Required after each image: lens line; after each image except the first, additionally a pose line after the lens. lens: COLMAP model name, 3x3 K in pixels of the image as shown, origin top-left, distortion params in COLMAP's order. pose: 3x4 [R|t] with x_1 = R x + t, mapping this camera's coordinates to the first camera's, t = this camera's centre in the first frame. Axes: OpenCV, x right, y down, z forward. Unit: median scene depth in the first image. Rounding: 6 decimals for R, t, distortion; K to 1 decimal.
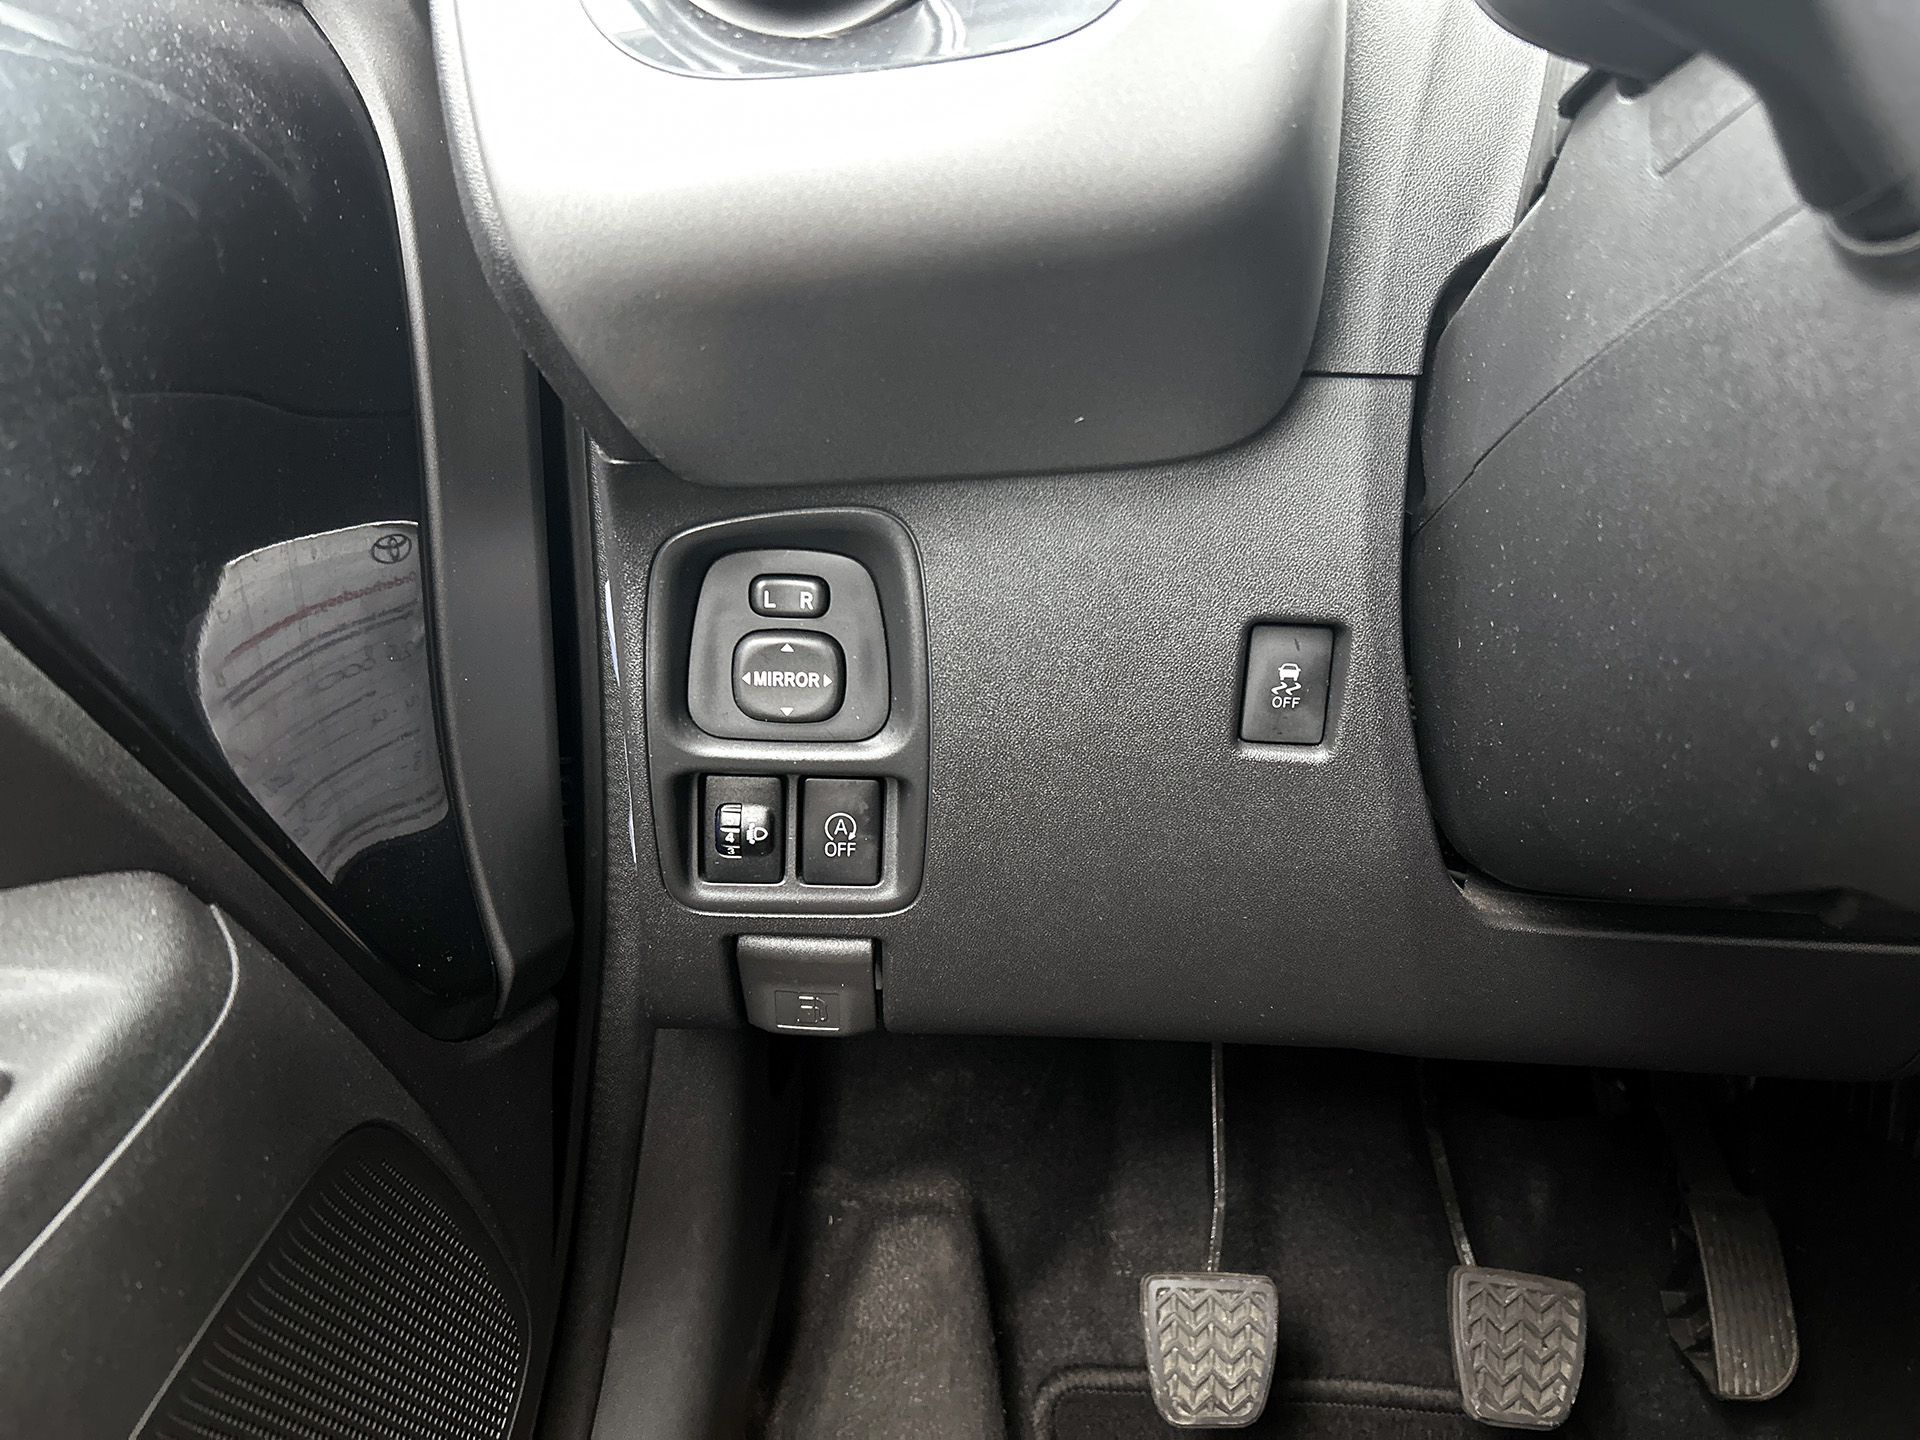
lens RADIAL K [[1461.1, 0, 952.7], [0, 1461.1, 711.0], [0, 0, 1]] dist [0.033332, -0.042940]
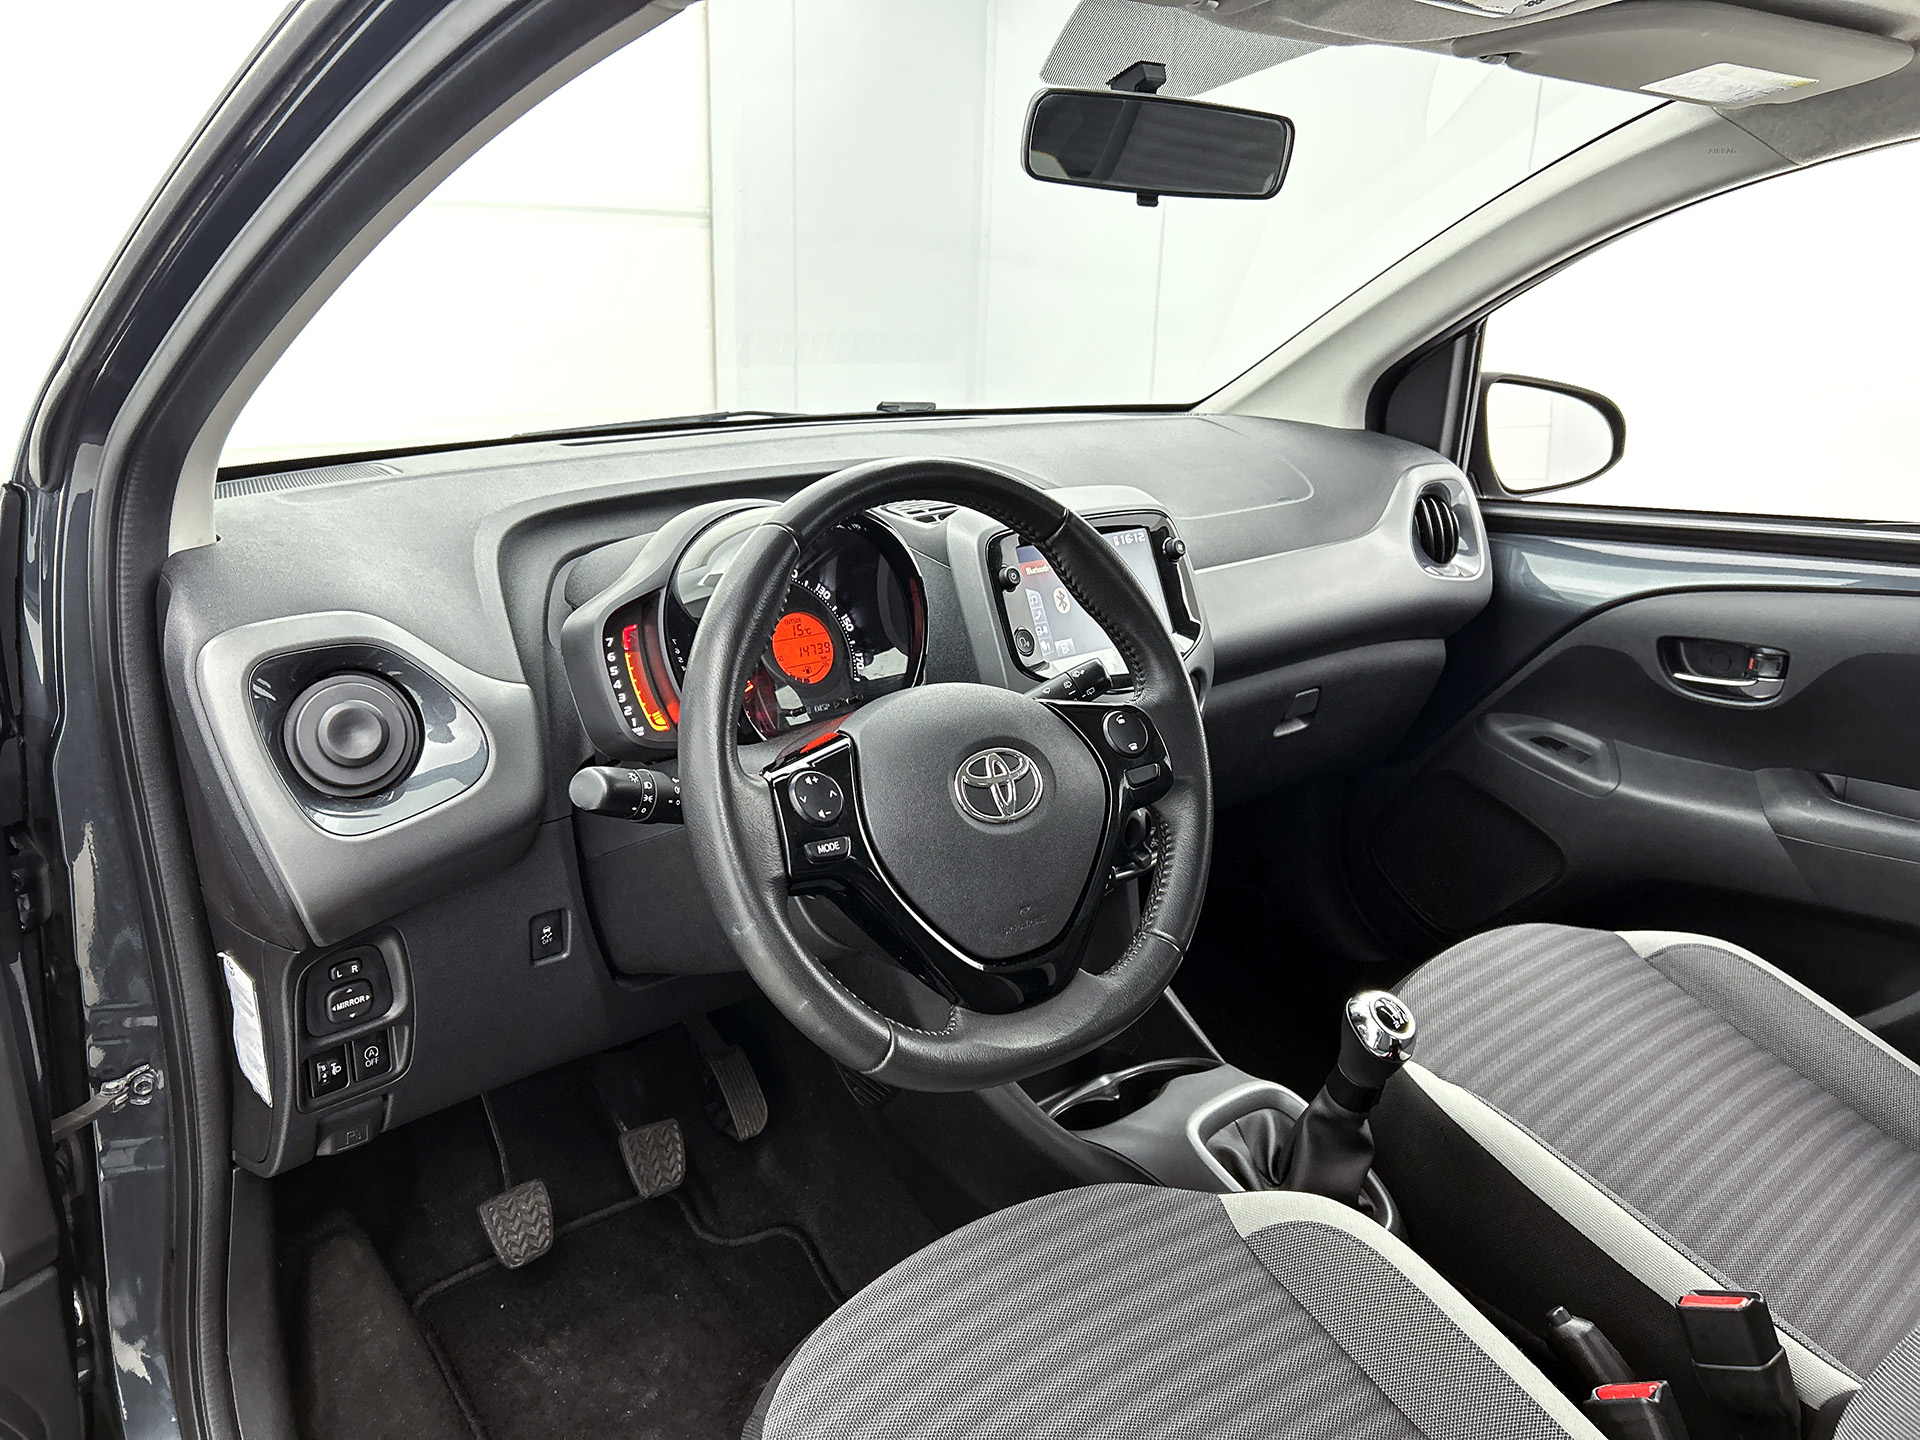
lens RADIAL K [[1461.1, 0, 978.8], [0, 1461.1, 681.0], [0, 0, 1]] dist [0.033332, -0.042940]
pose [[0.725462, -0.214834, 0.653873, -0.793851], [0.197085, 0.975096, 0.101711, -0.554309], [-0.659440, 0.055082, 0.749736, -1.435489]]
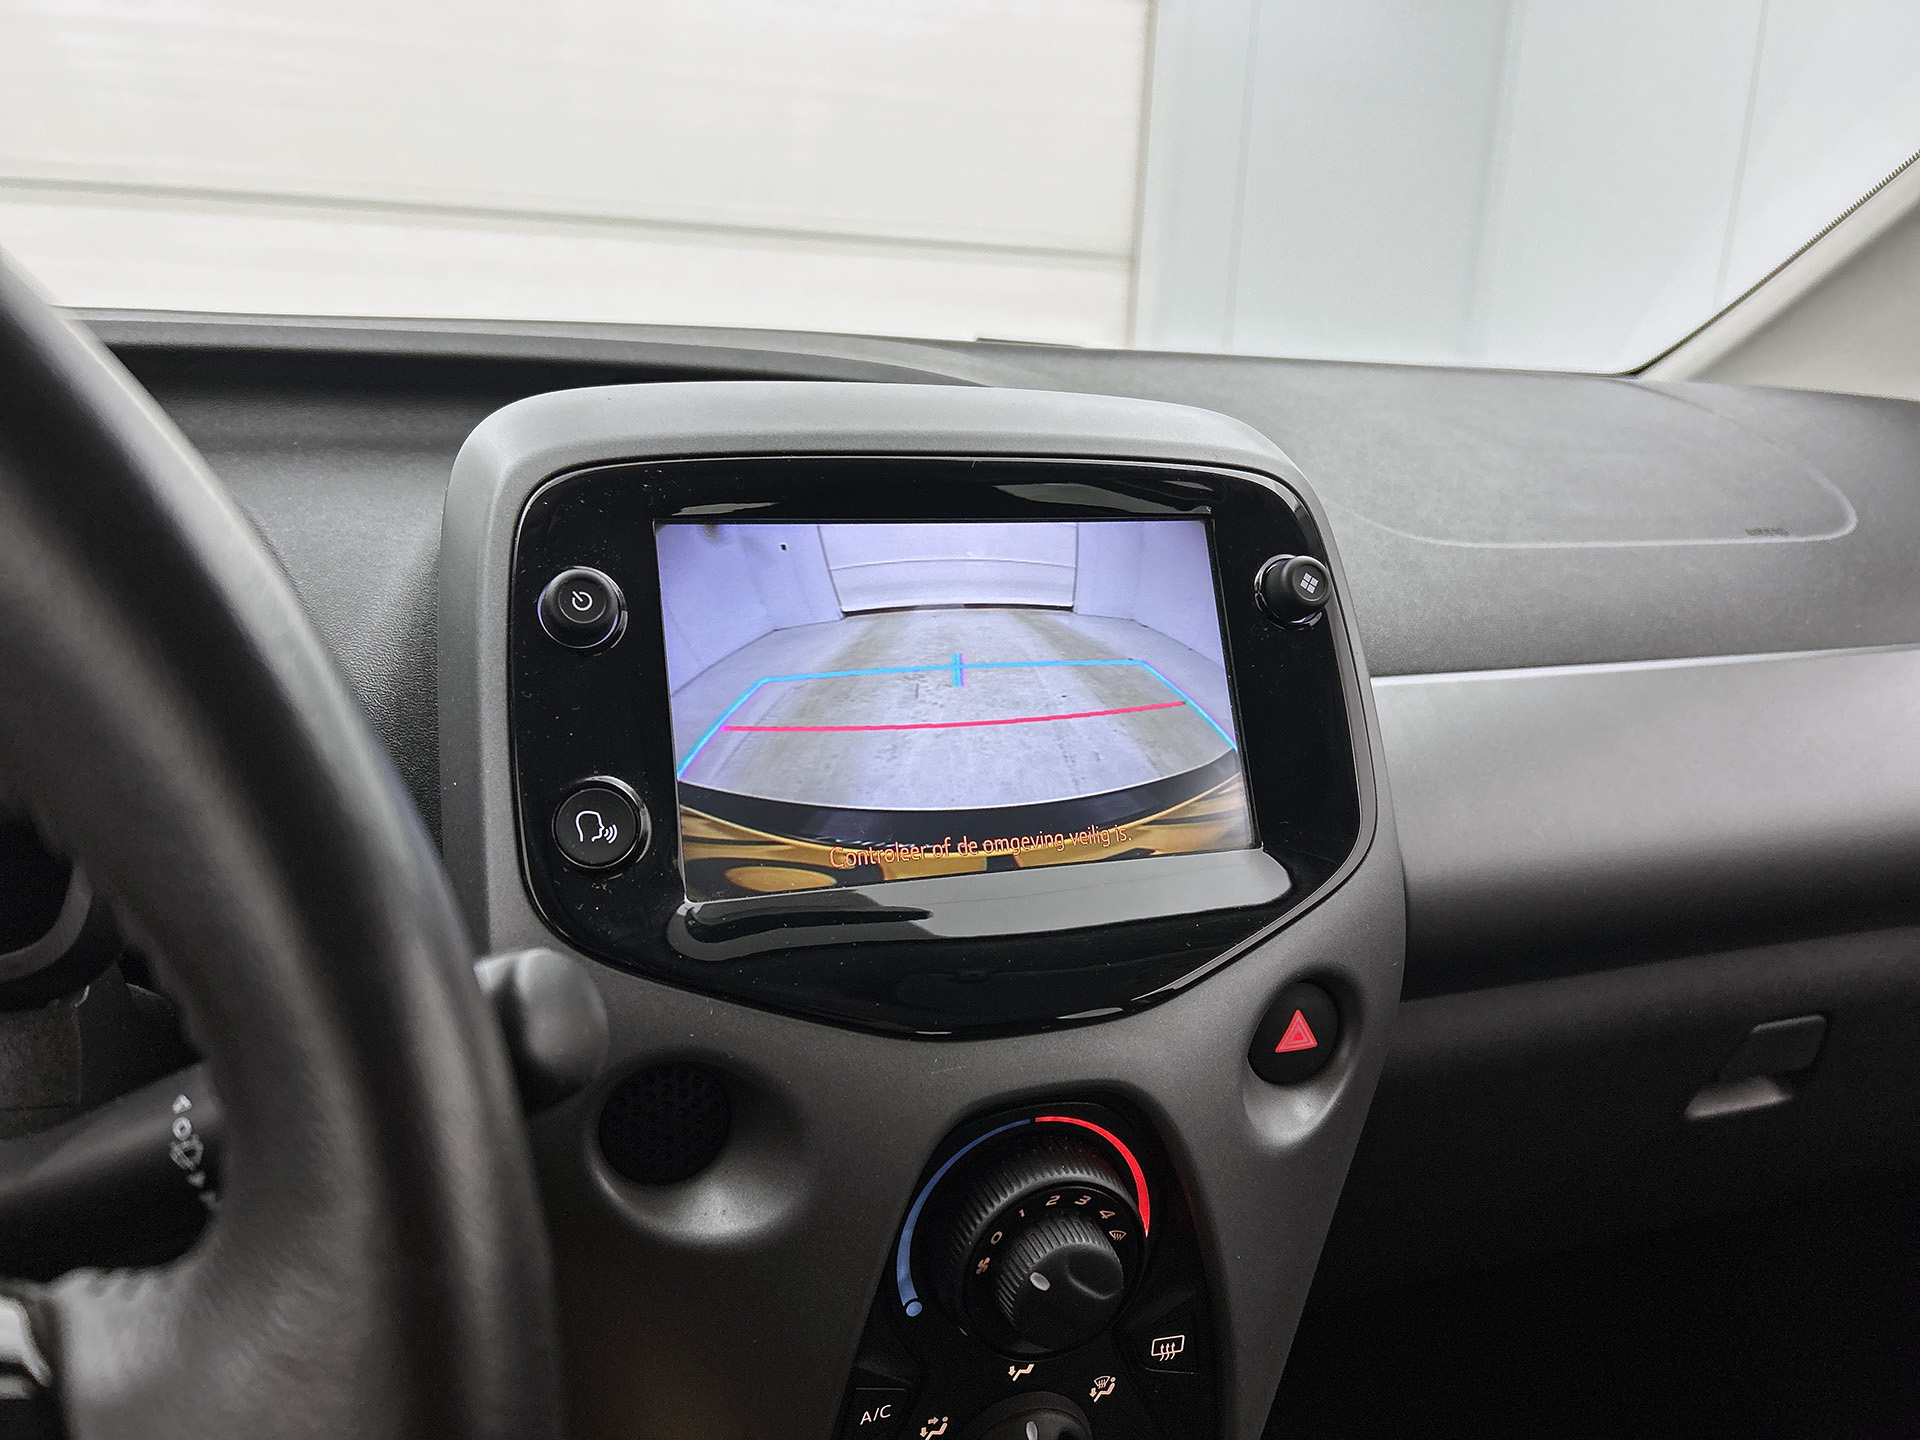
lens RADIAL K [[1461.1, 0, 948.8], [0, 1461.1, 721.5], [0, 0, 1]] dist [0.033332, -0.042940]
pose [[0.925725, -0.100419, 0.364621, 1.004684], [0.111285, 0.993749, -0.008853, -0.354629], [-0.361453, 0.048772, 0.931114, -0.239169]]
